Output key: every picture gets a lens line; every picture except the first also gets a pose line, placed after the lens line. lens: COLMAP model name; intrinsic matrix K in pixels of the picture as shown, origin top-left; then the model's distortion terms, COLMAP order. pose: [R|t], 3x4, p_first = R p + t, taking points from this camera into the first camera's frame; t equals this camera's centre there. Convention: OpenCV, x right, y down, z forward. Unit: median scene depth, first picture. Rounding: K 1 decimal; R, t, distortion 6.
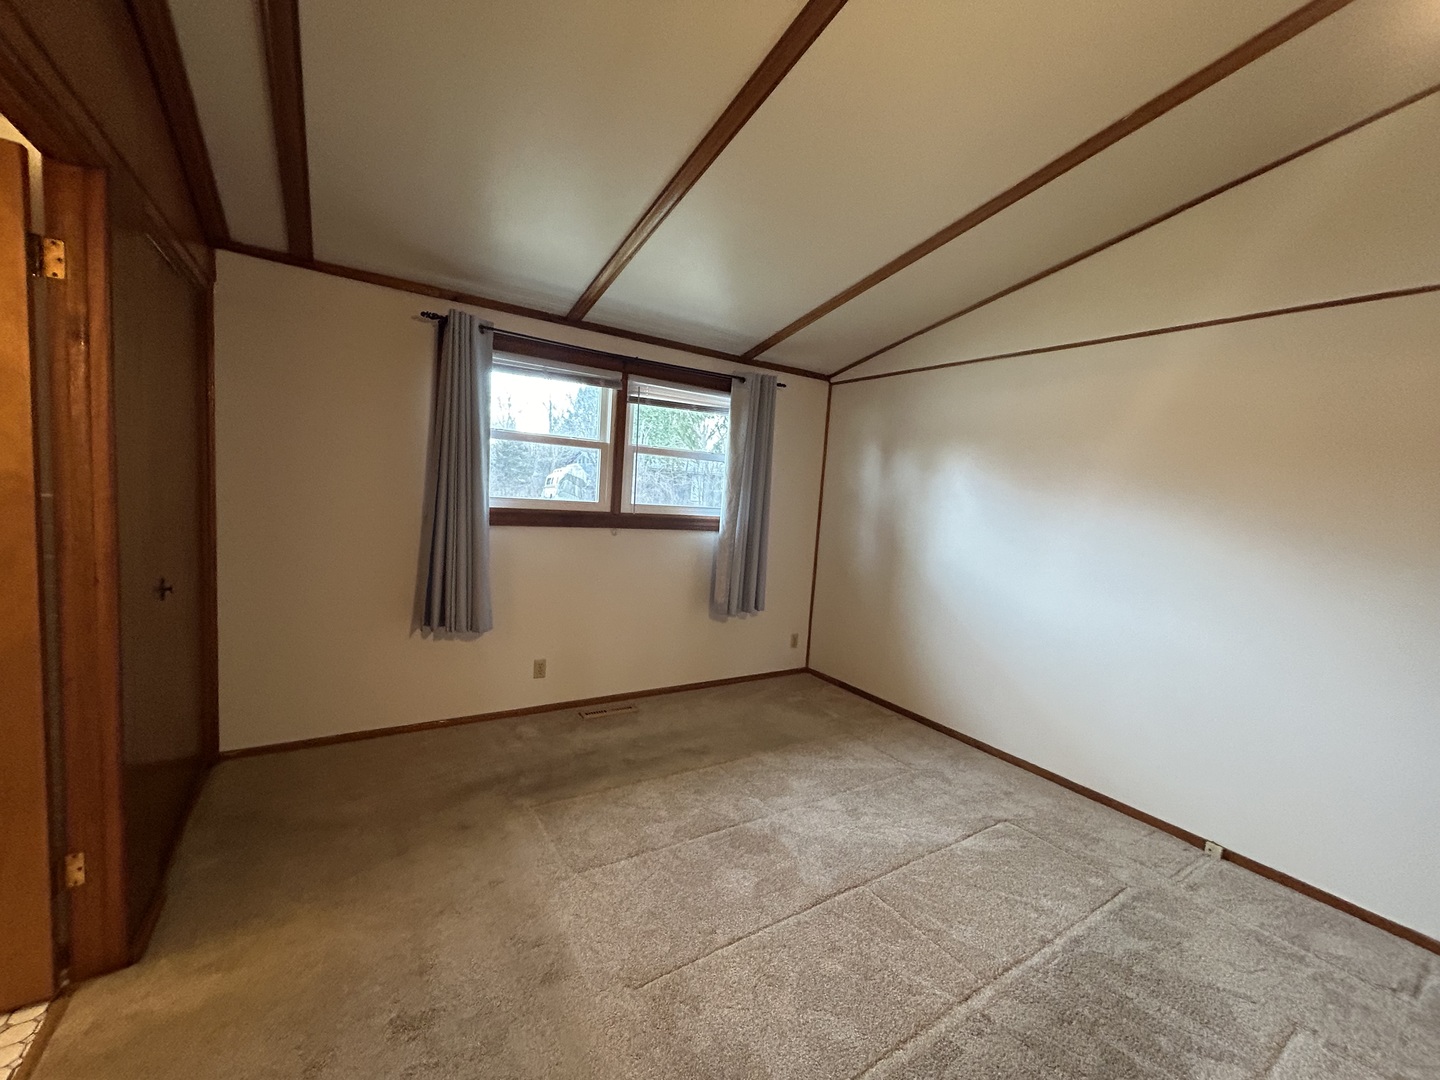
lens RADIAL K [[582.0, 0, 720.0], [0, 582.0, 540.0], [0, 0, 1]] dist [-0.000127, 0.000059]
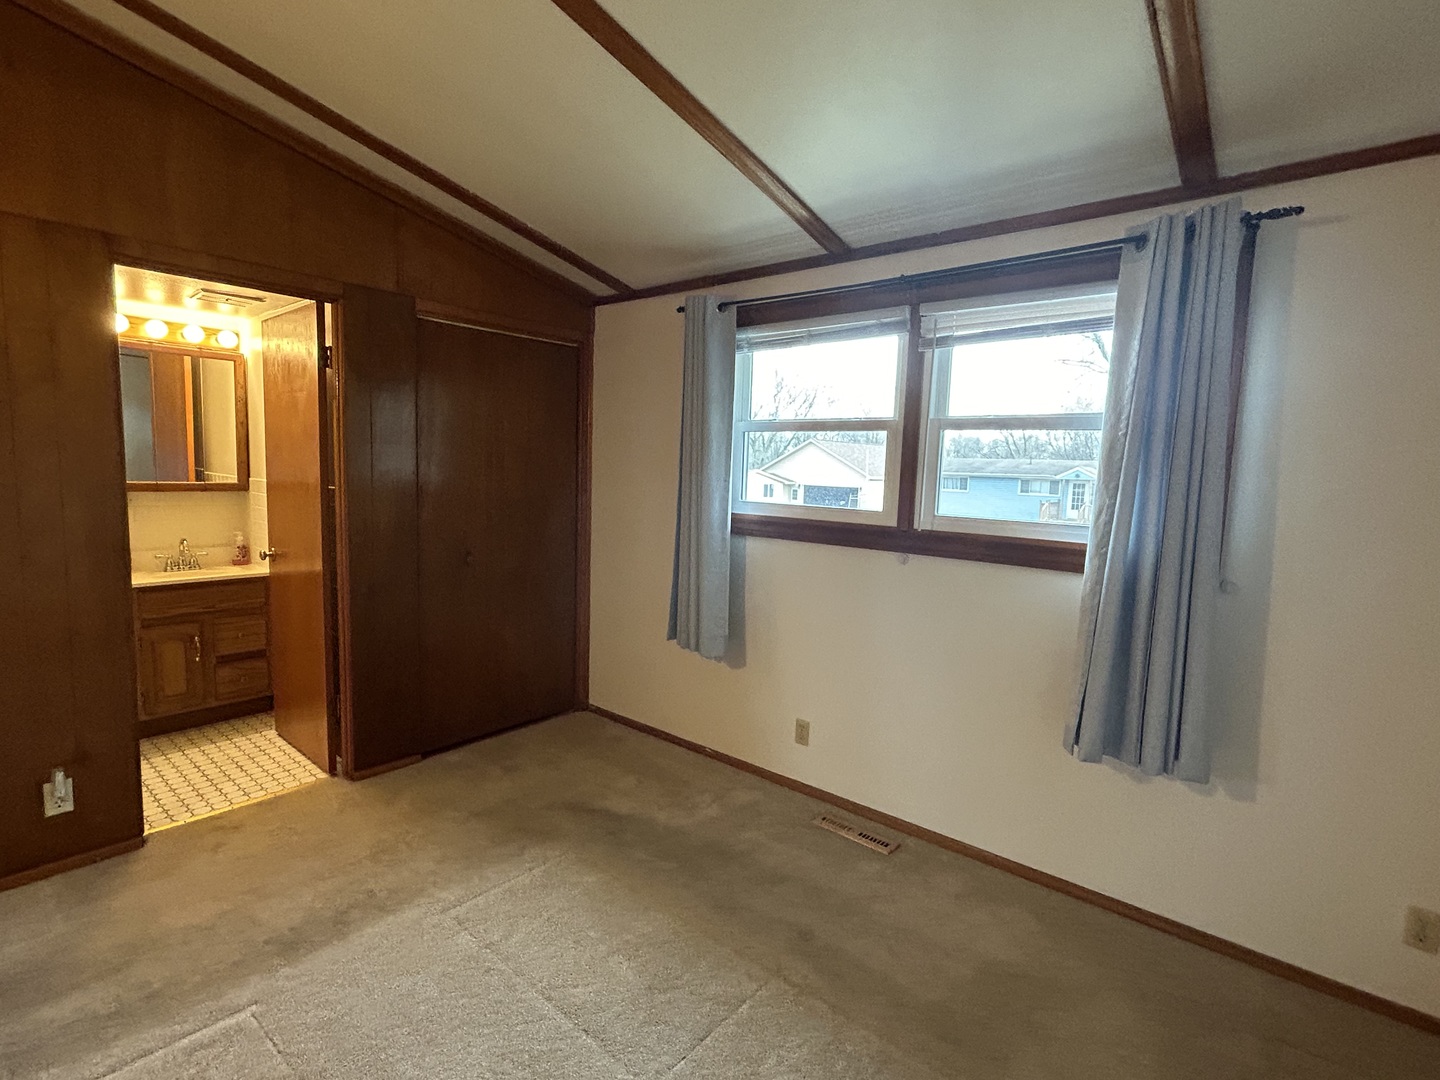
lens RADIAL K [[703.9, 0, 720.0], [0, 703.9, 540.0], [0, 0, 1]] dist [-0.000634, -0.000068]
pose [[0.288291, 0.040796, -0.956673, 0.506249], [-0.098975, 0.995010, 0.012605, -0.025165], [0.952414, 0.091053, 0.290890, 0.603638]]
